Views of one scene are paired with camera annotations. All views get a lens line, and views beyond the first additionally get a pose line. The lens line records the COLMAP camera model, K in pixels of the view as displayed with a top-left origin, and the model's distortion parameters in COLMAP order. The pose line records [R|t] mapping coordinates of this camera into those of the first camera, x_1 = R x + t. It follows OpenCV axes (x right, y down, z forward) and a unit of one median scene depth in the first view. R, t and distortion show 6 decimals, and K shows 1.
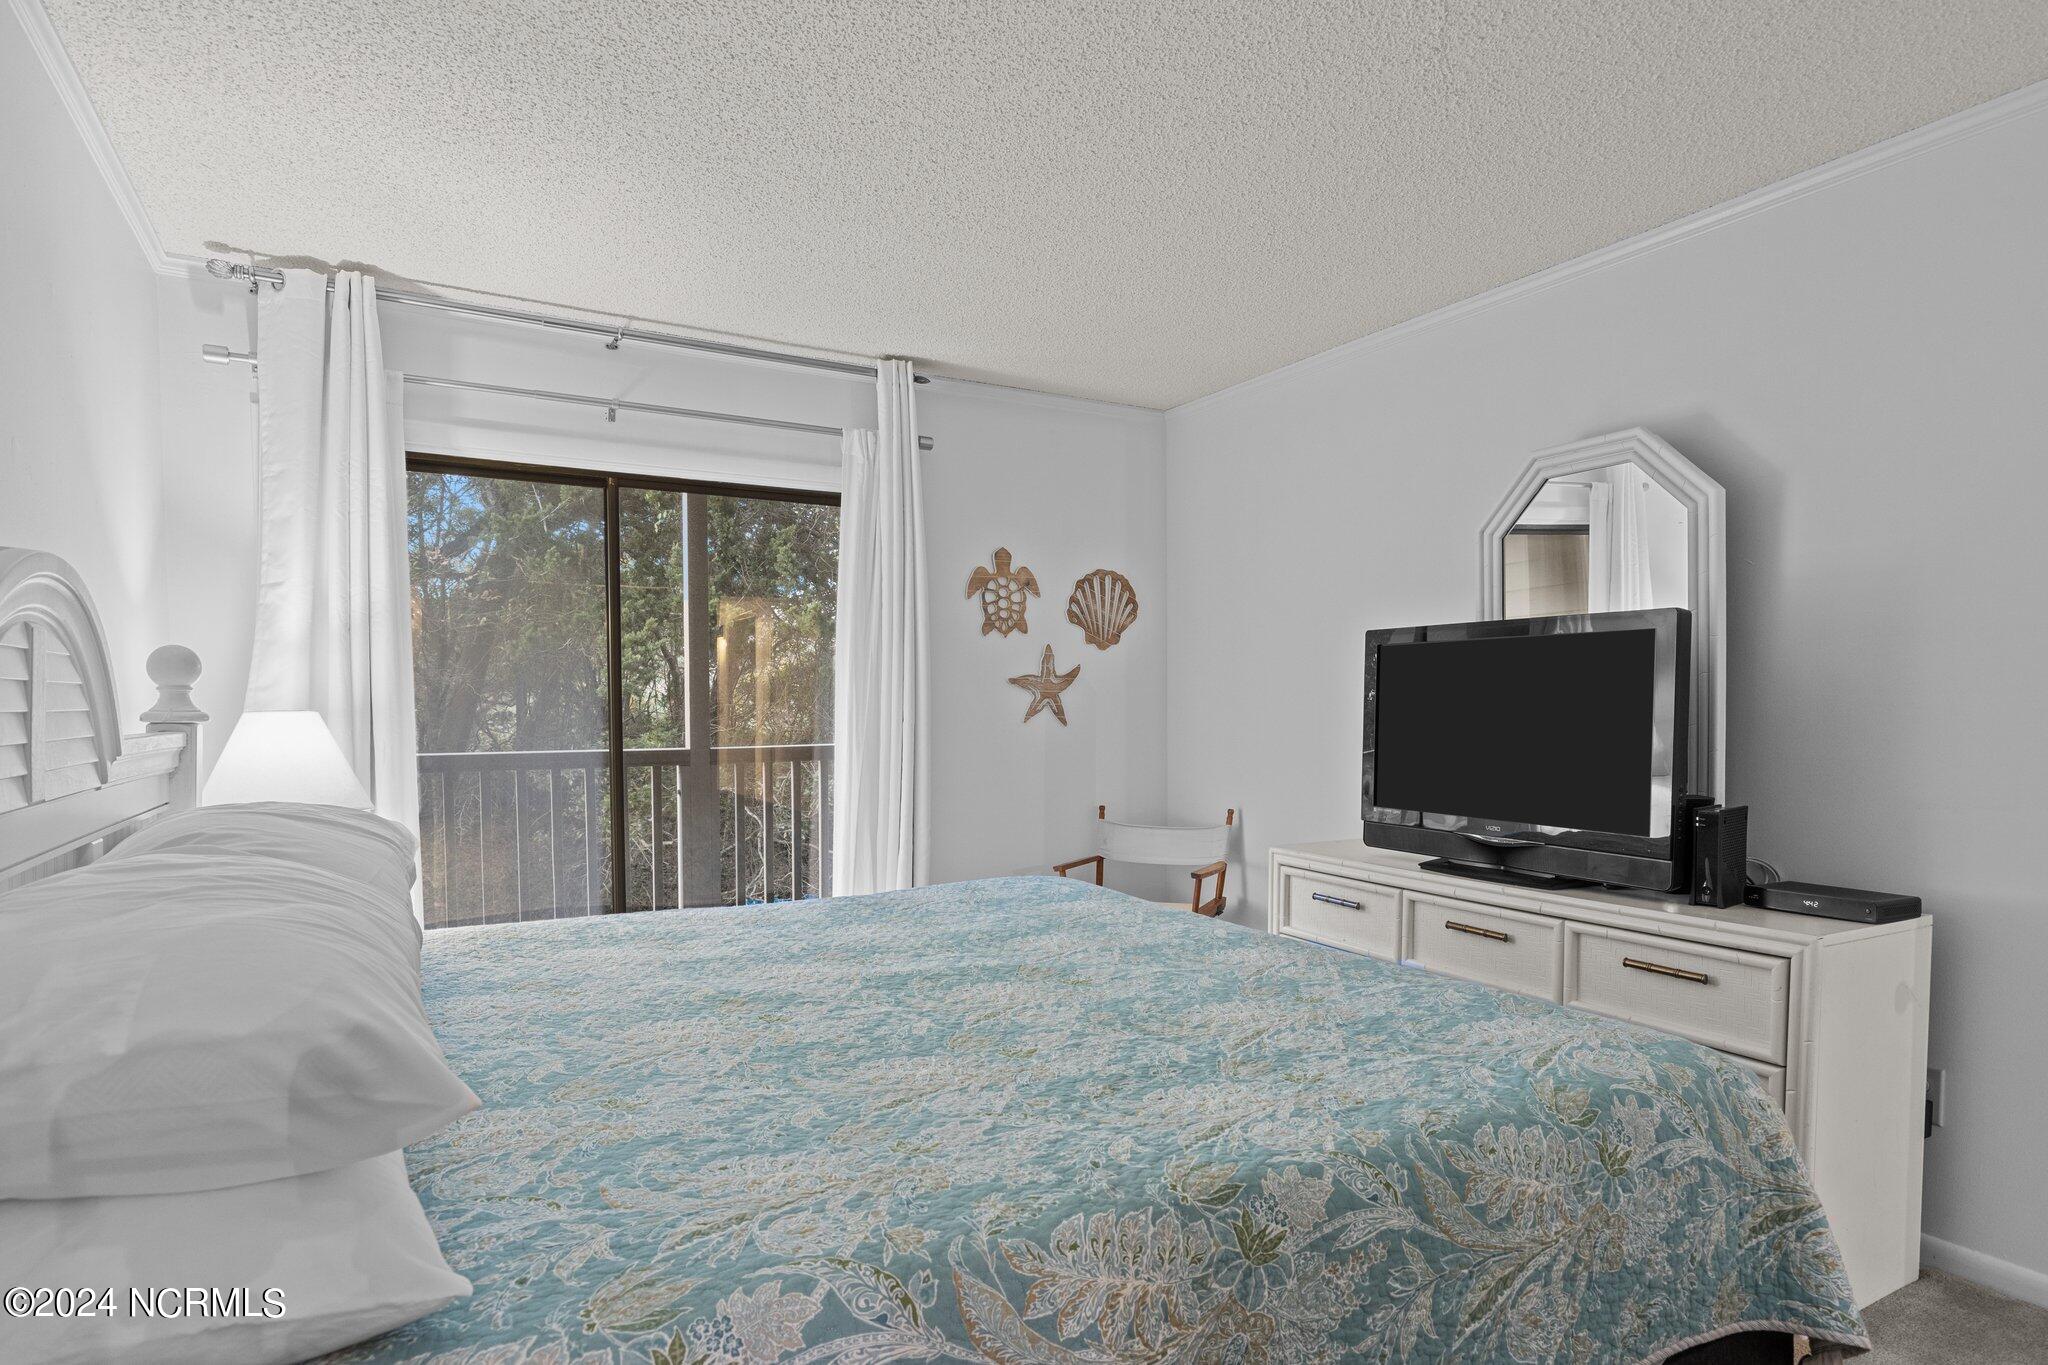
lens RADIAL K [[1149.1, 0, 1030.2], [0, 1149.1, 693.7], [0, 0, 1]] dist [-0.001484, -0.001310]
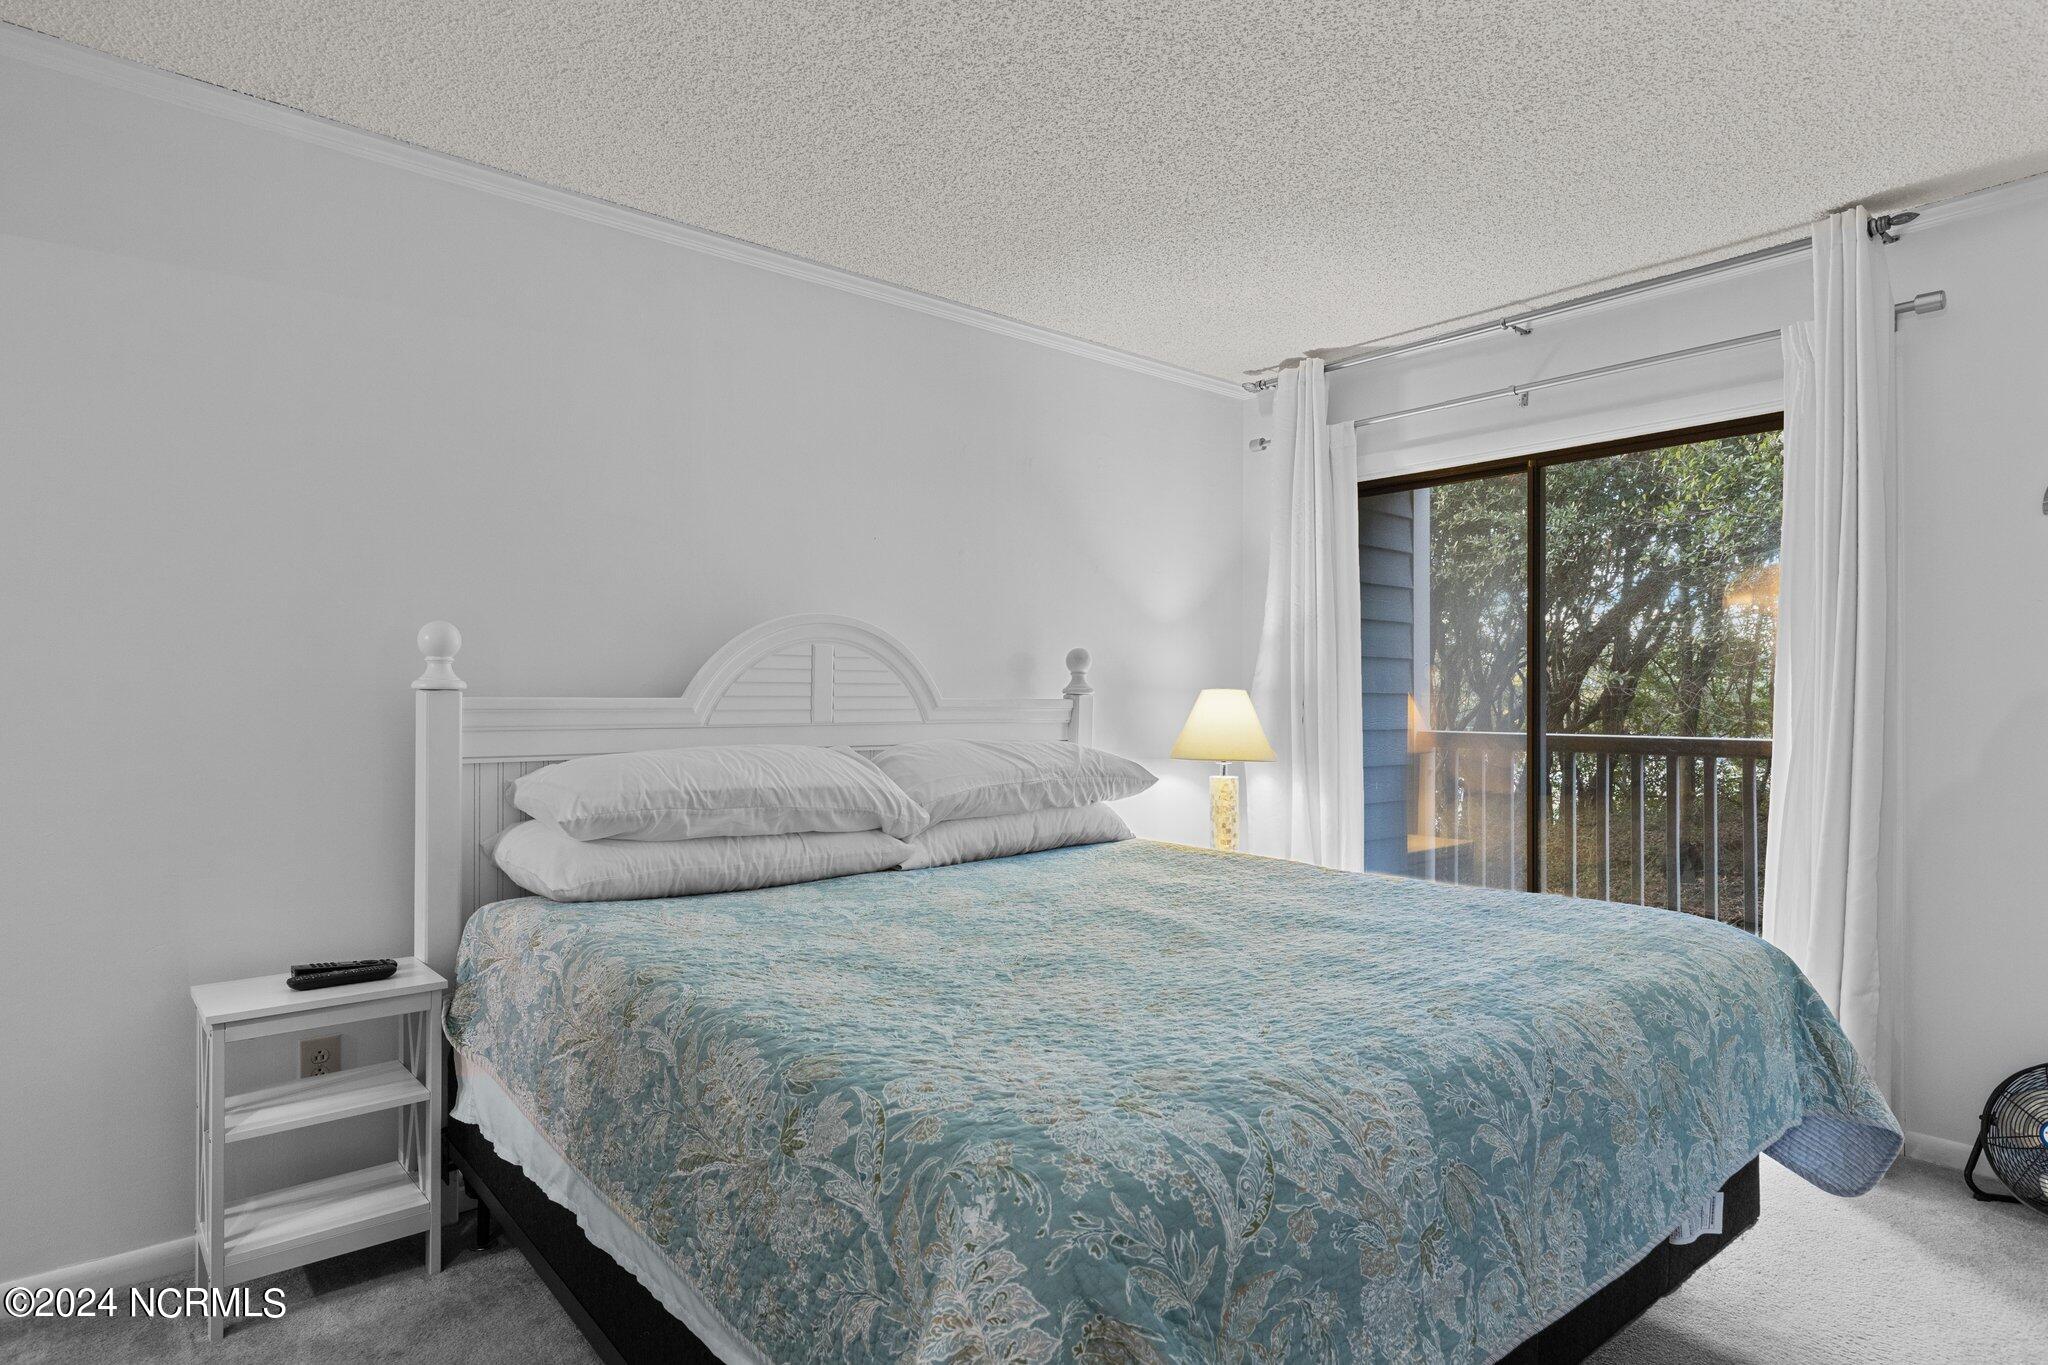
lens RADIAL K [[1149.1, 0, 1030.2], [0, 1149.1, 693.7], [0, 0, 1]] dist [-0.001484, -0.001310]
pose [[0.162305, -0.004521, -0.986730, 0.612601], [0.003586, 0.999986, -0.003992, 0.020921], [0.986734, -0.002891, 0.162319, 0.436633]]
